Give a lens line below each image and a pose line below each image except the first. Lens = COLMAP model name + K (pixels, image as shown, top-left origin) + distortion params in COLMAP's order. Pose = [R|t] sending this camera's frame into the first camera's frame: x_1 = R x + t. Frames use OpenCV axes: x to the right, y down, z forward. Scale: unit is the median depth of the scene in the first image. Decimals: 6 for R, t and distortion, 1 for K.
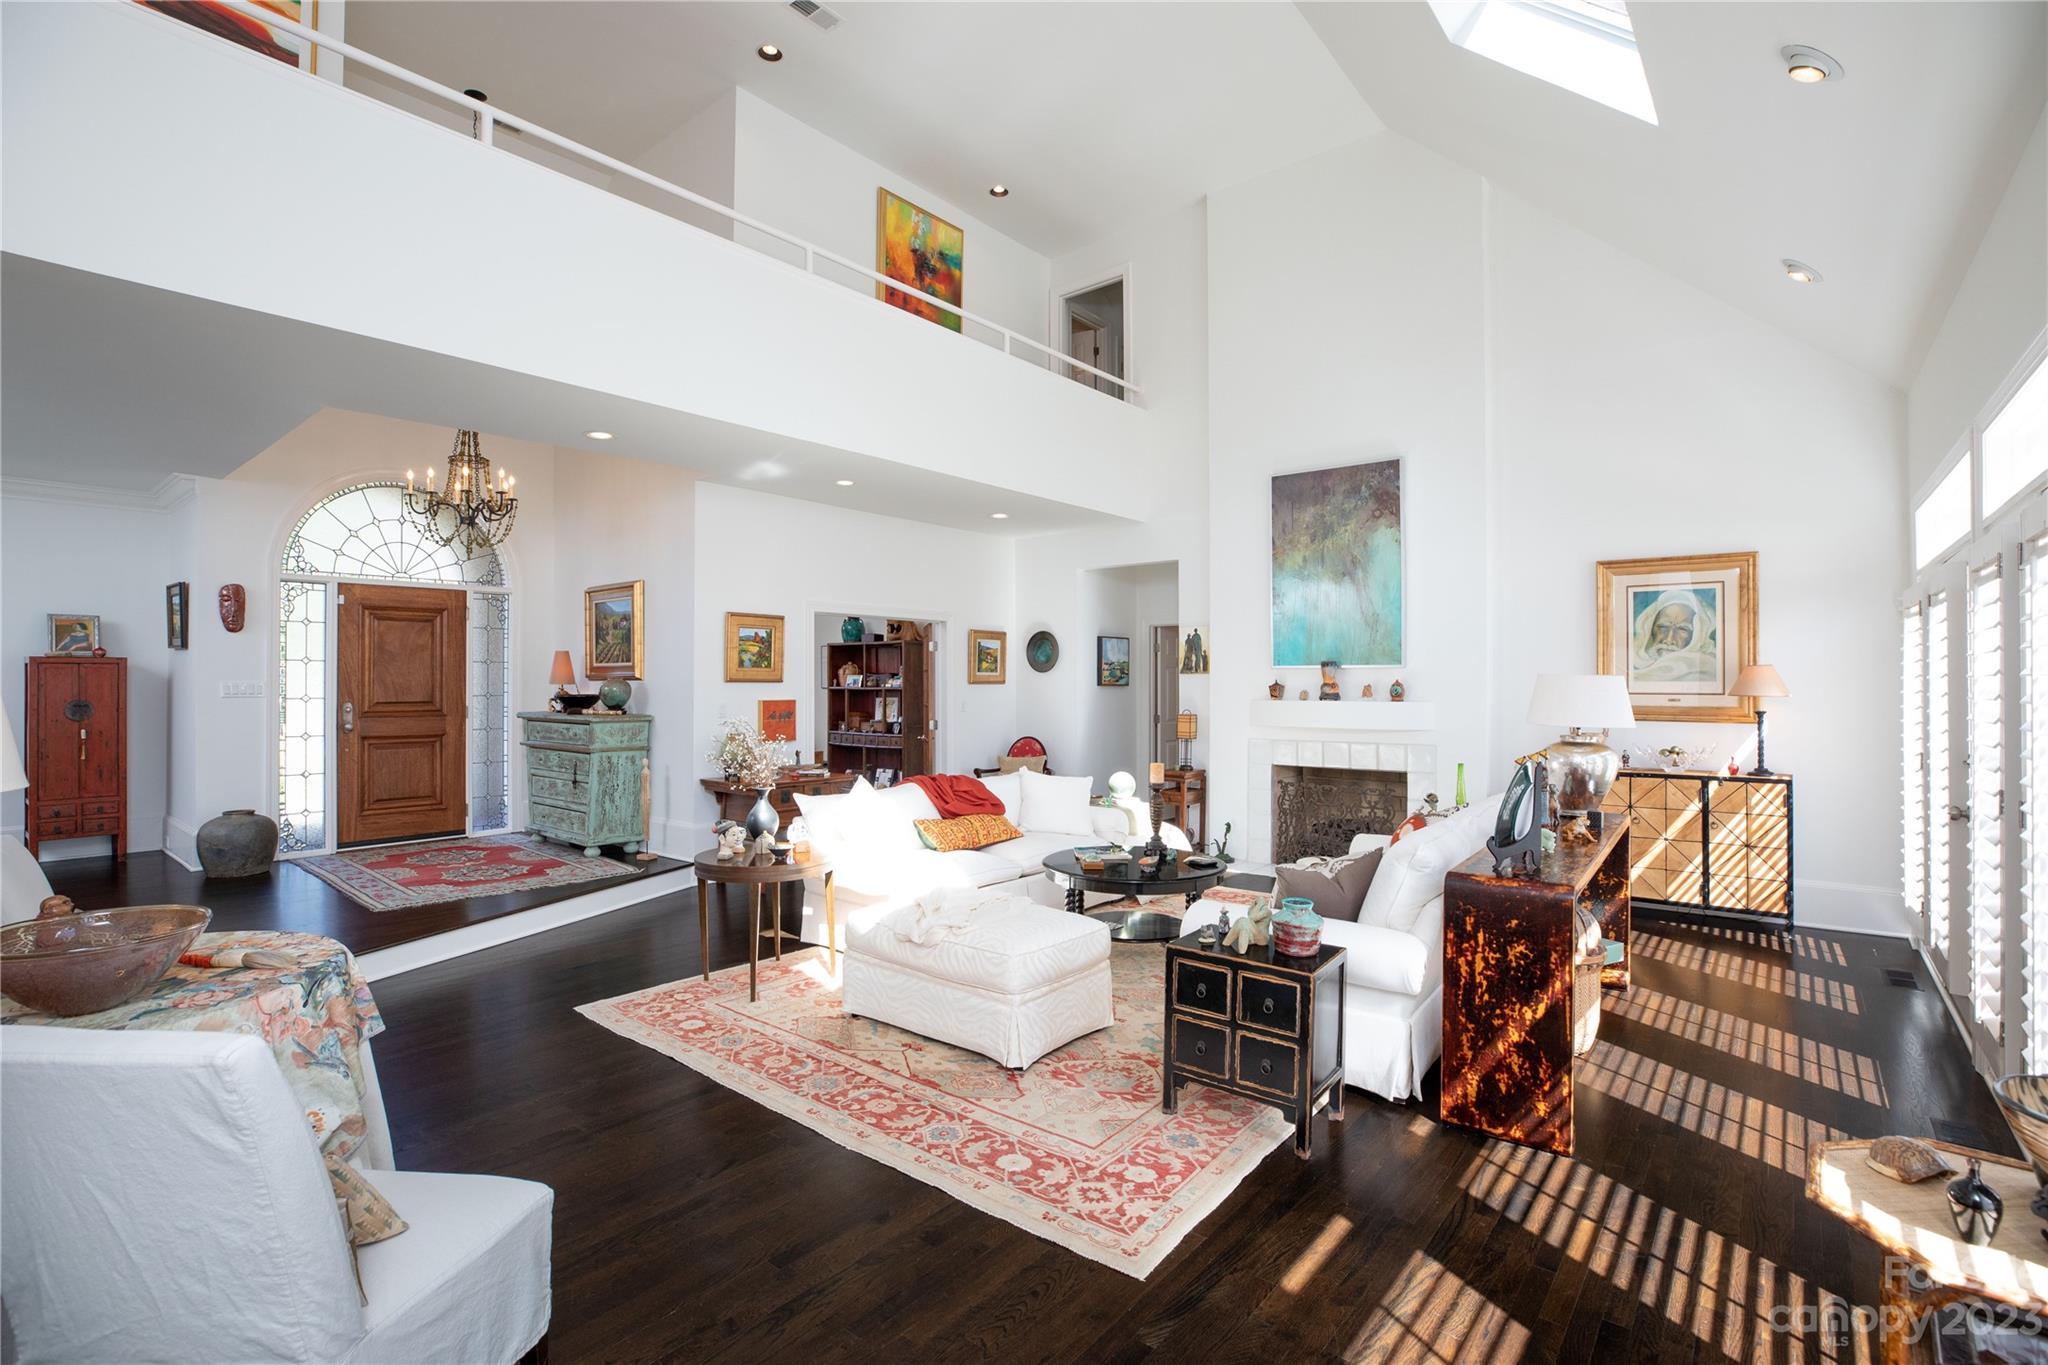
lens RADIAL K [[939.2, 0, 1031.2], [0, 939.2, 669.8], [0, 0, 1]] dist [-0.033203, 0.002785]
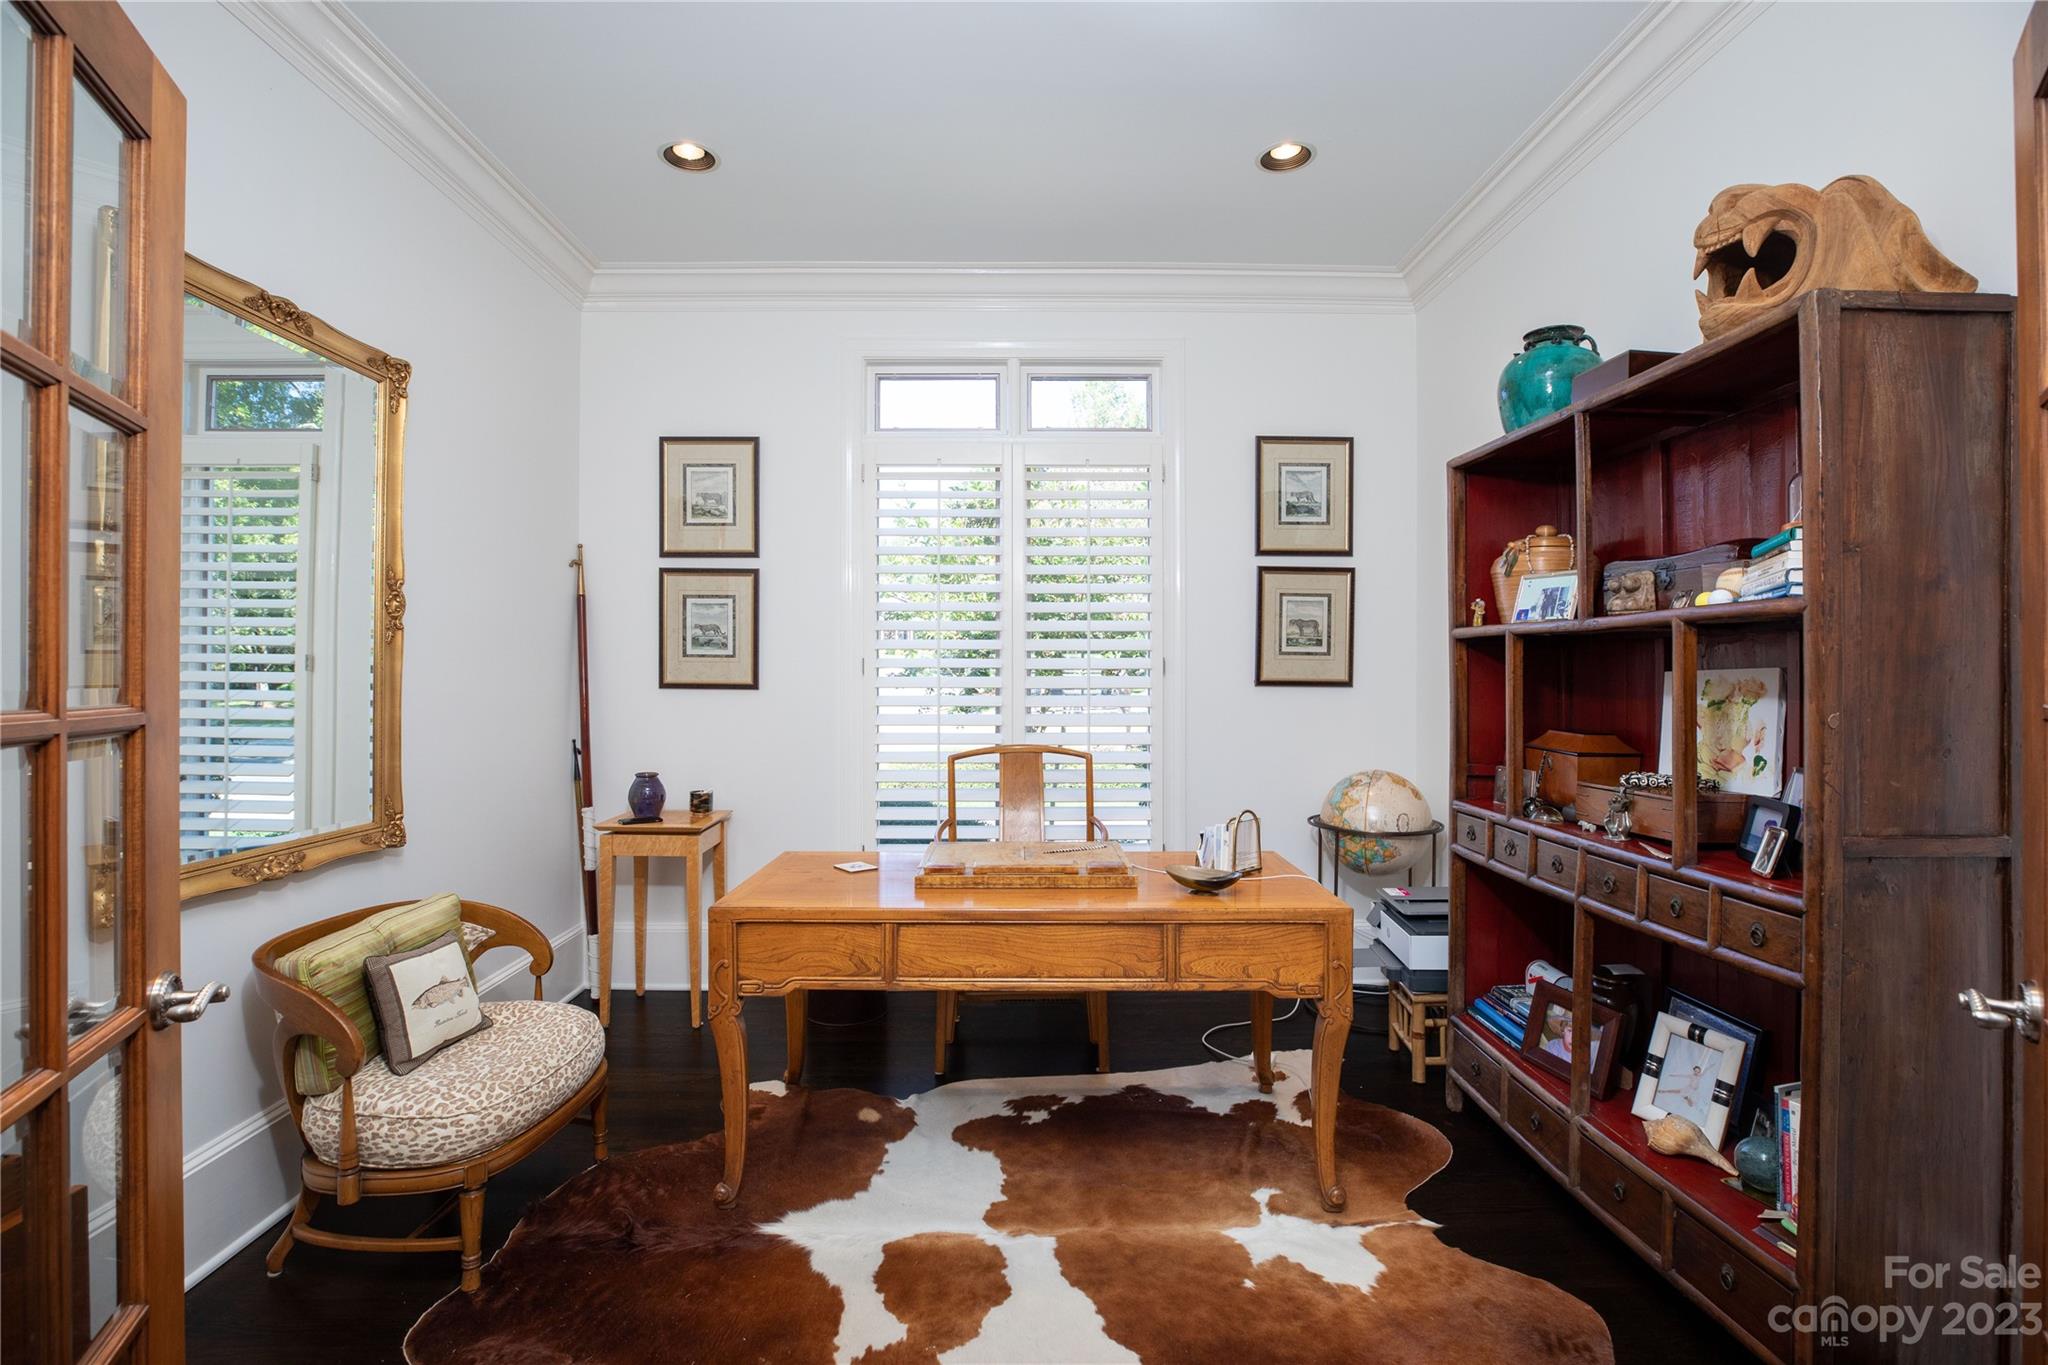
lens RADIAL K [[939.2, 0, 1024.2], [0, 939.2, 669.3], [0, 0, 1]] dist [-0.033203, 0.002785]
pose [[0.646599, -0.000293, -0.762830, -0.099814], [0.009243, 0.999930, 0.007452, 0.027314], [0.762774, -0.011869, 0.646556, 0.760636]]
